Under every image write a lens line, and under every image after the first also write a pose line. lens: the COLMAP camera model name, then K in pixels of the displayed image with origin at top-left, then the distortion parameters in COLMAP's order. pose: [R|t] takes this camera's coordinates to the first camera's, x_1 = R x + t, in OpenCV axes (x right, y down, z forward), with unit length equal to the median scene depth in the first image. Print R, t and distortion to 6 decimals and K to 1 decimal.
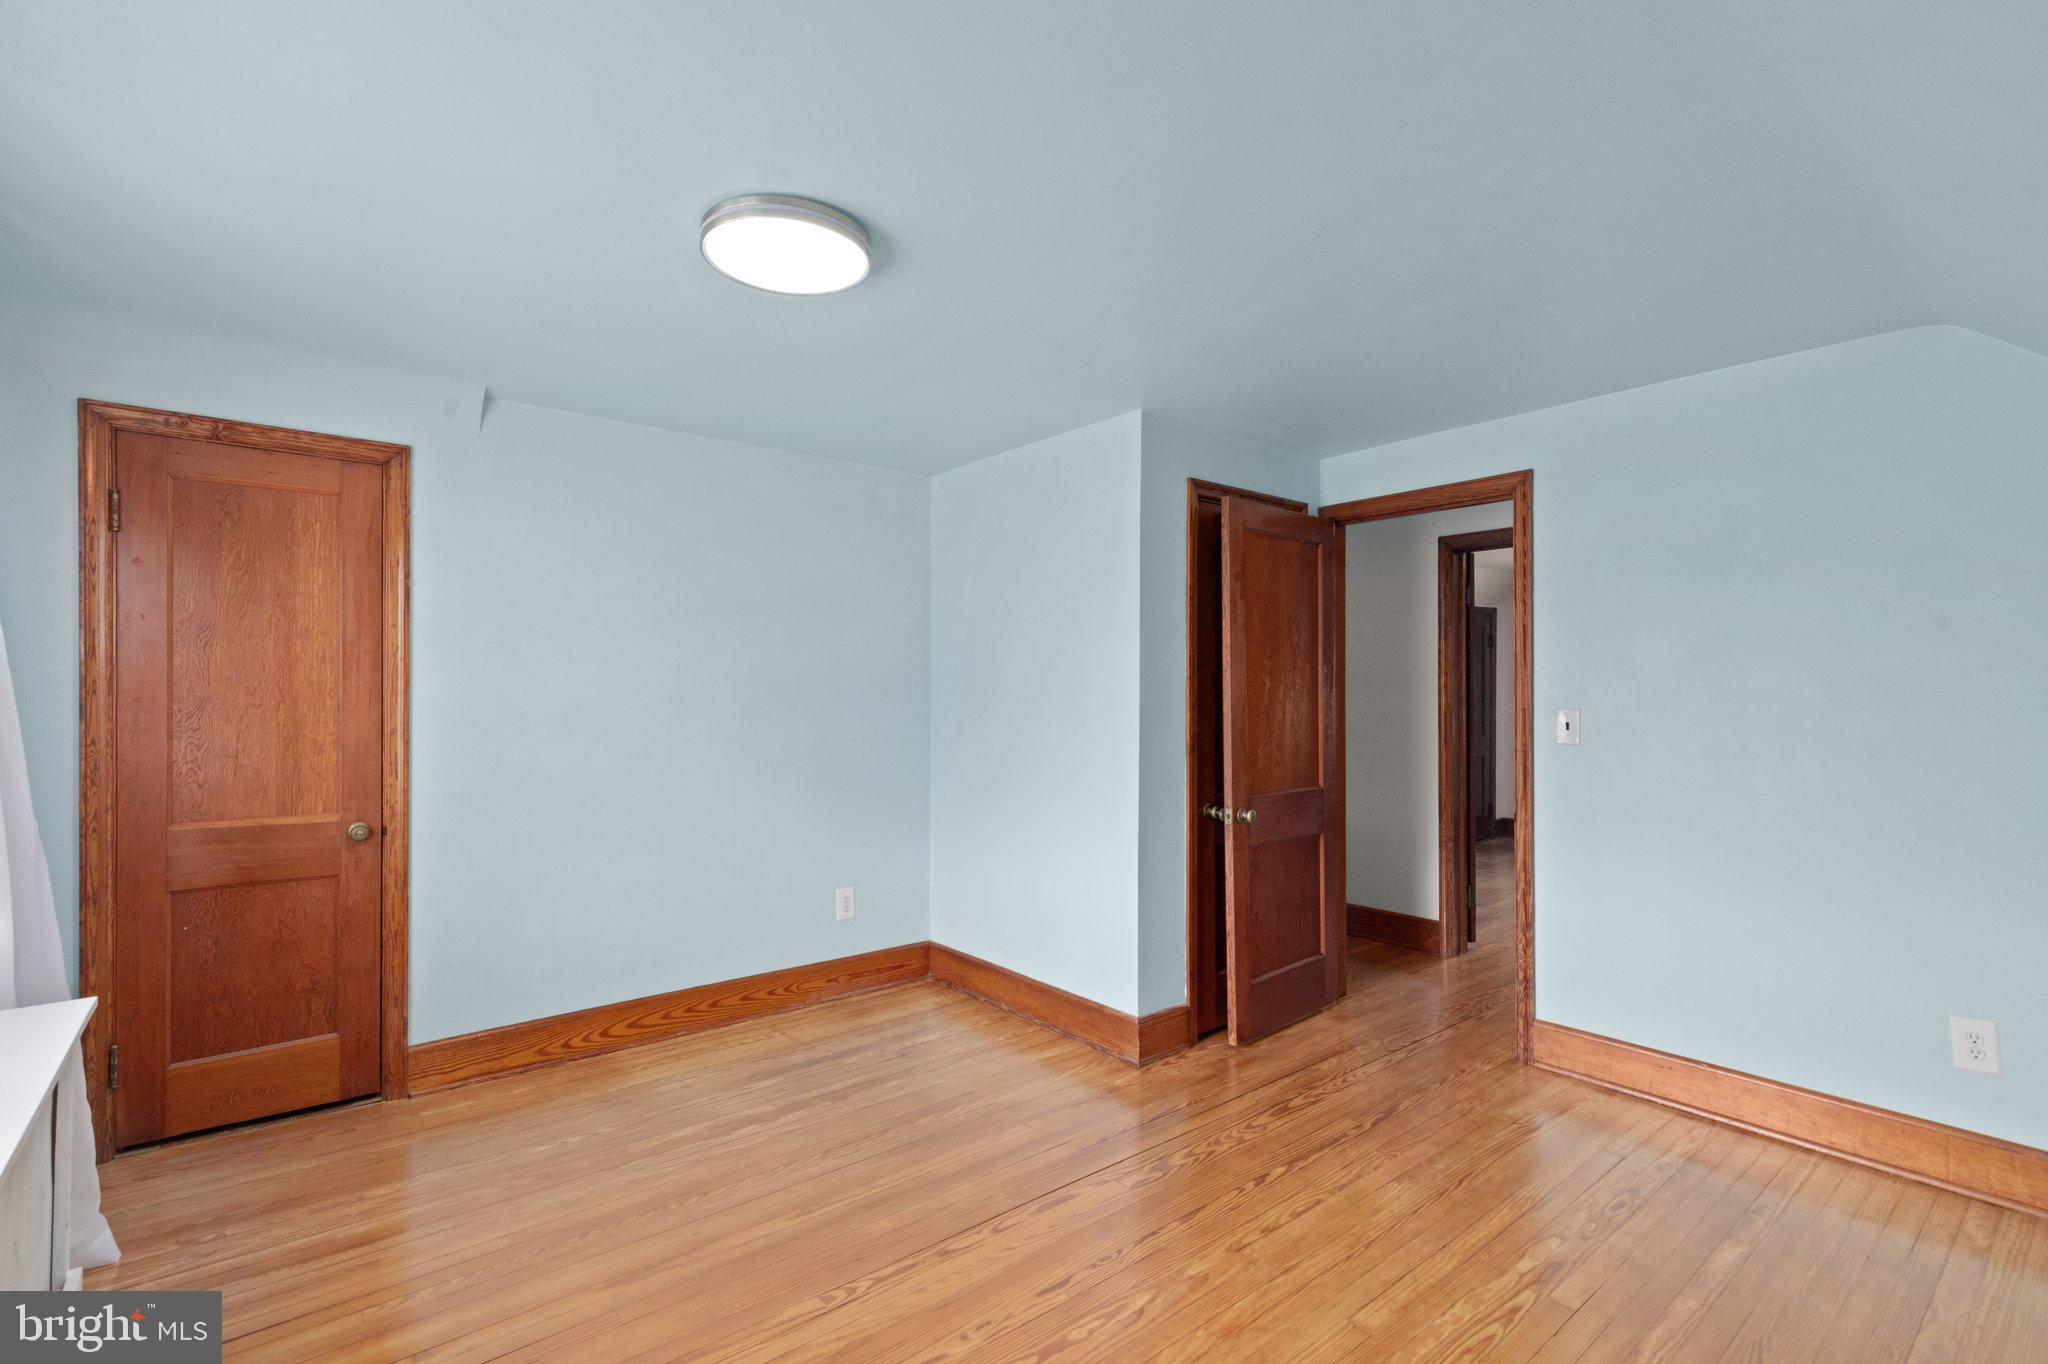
lens RADIAL K [[936.6, 0, 1024.0], [0, 936.6, 682.0], [0, 0, 1]] dist [0.023013, -0.016001]
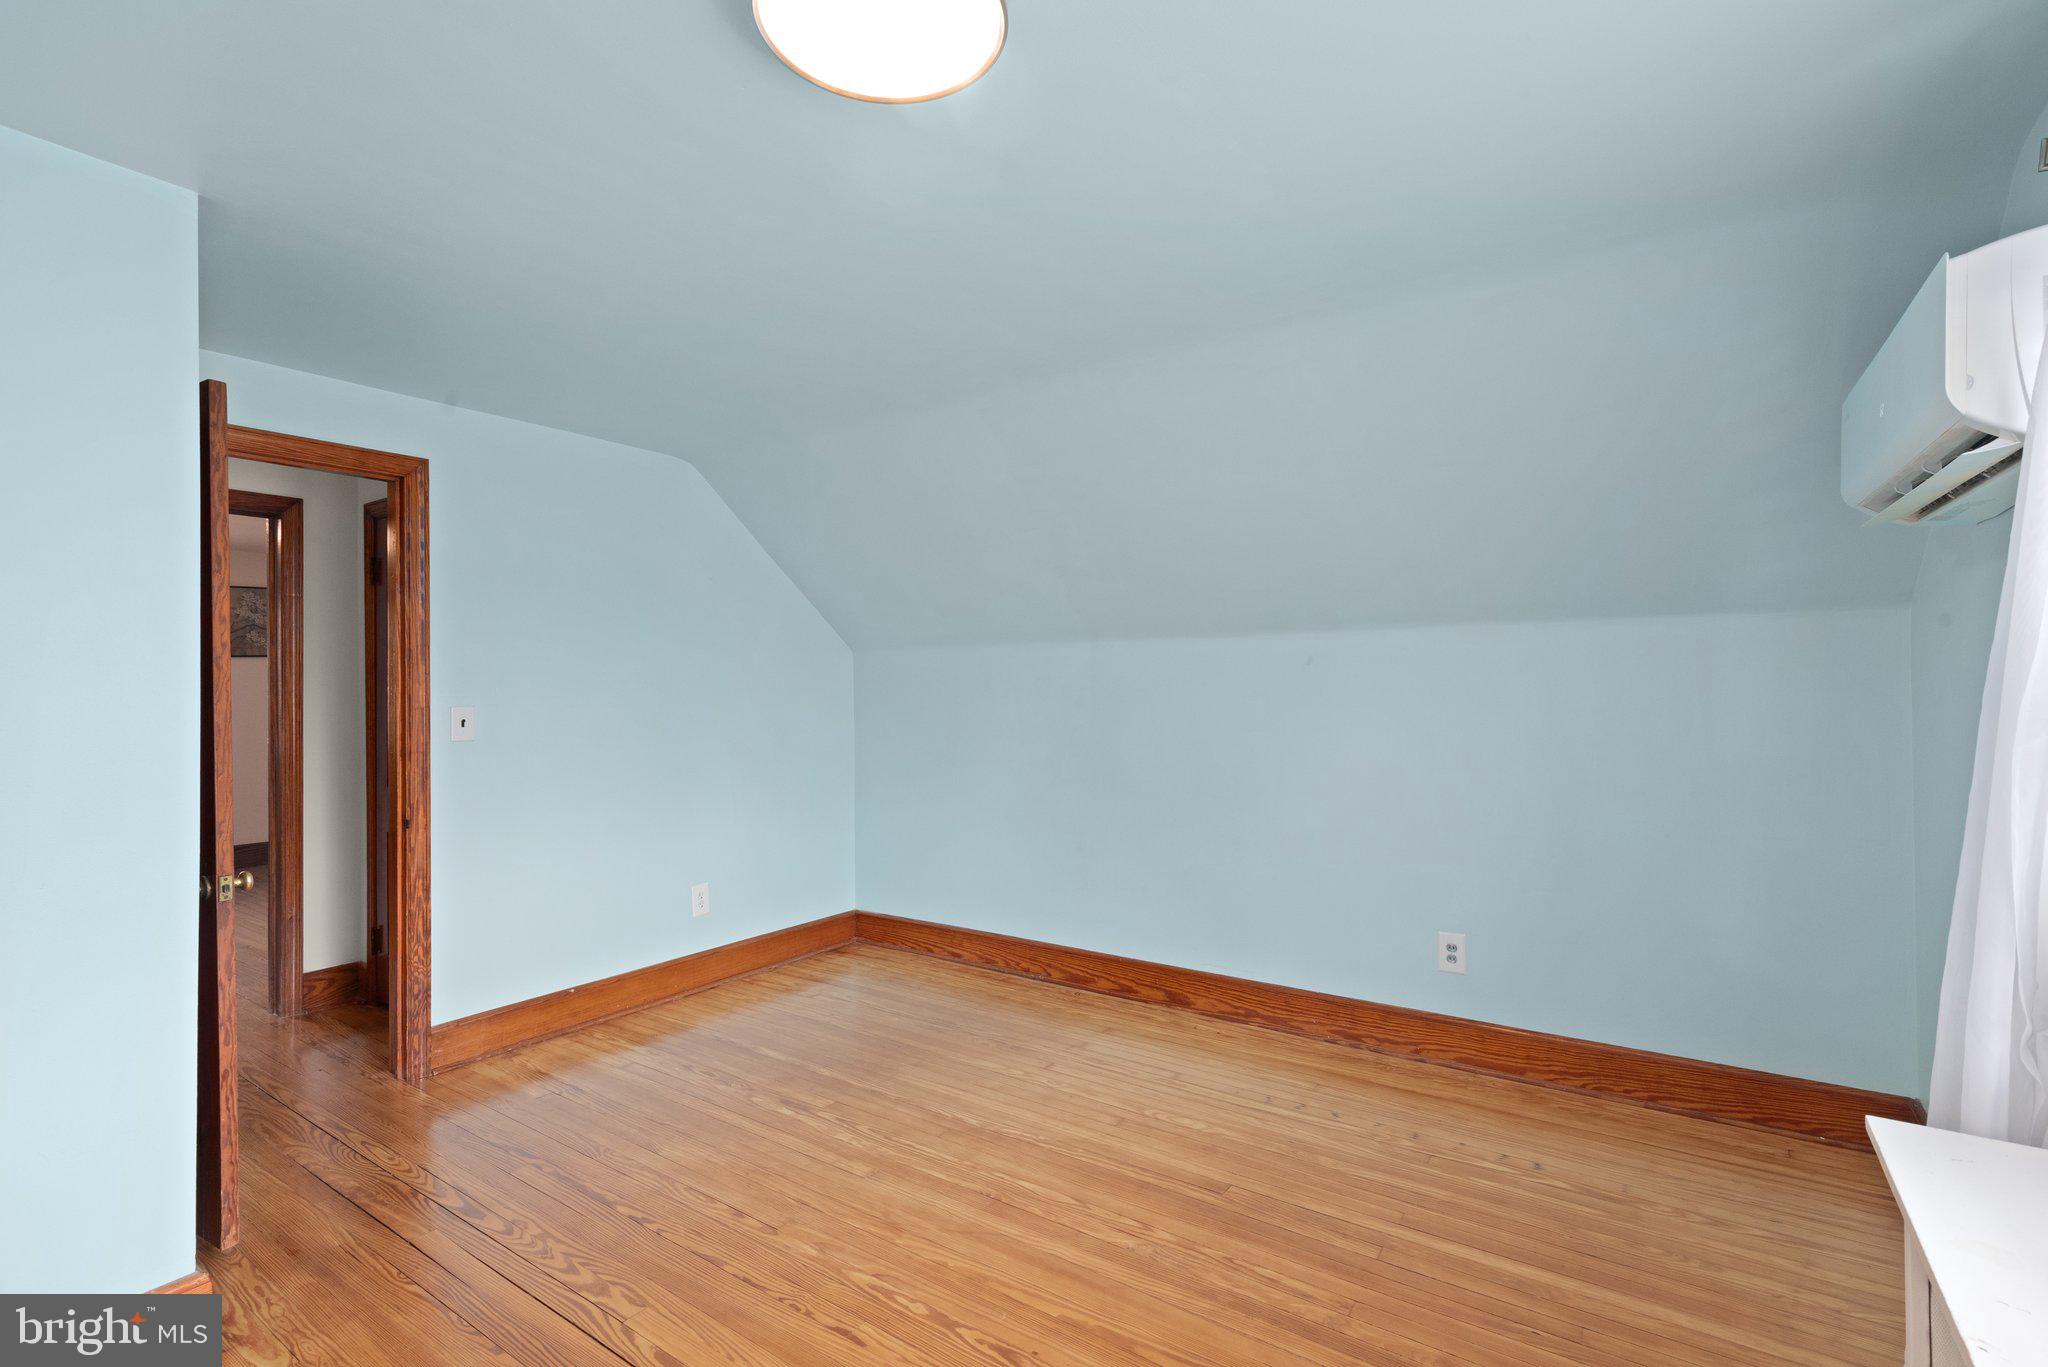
lens RADIAL K [[936.6, 0, 1024.0], [0, 936.6, 683.5], [0, 0, 1]] dist [0.023013, -0.016001]
pose [[-0.279300, 0.003320, 0.960198, -0.816178], [-0.003353, 0.999985, -0.004433, 0.007388], [-0.960198, -0.004458, -0.279285, 0.992309]]
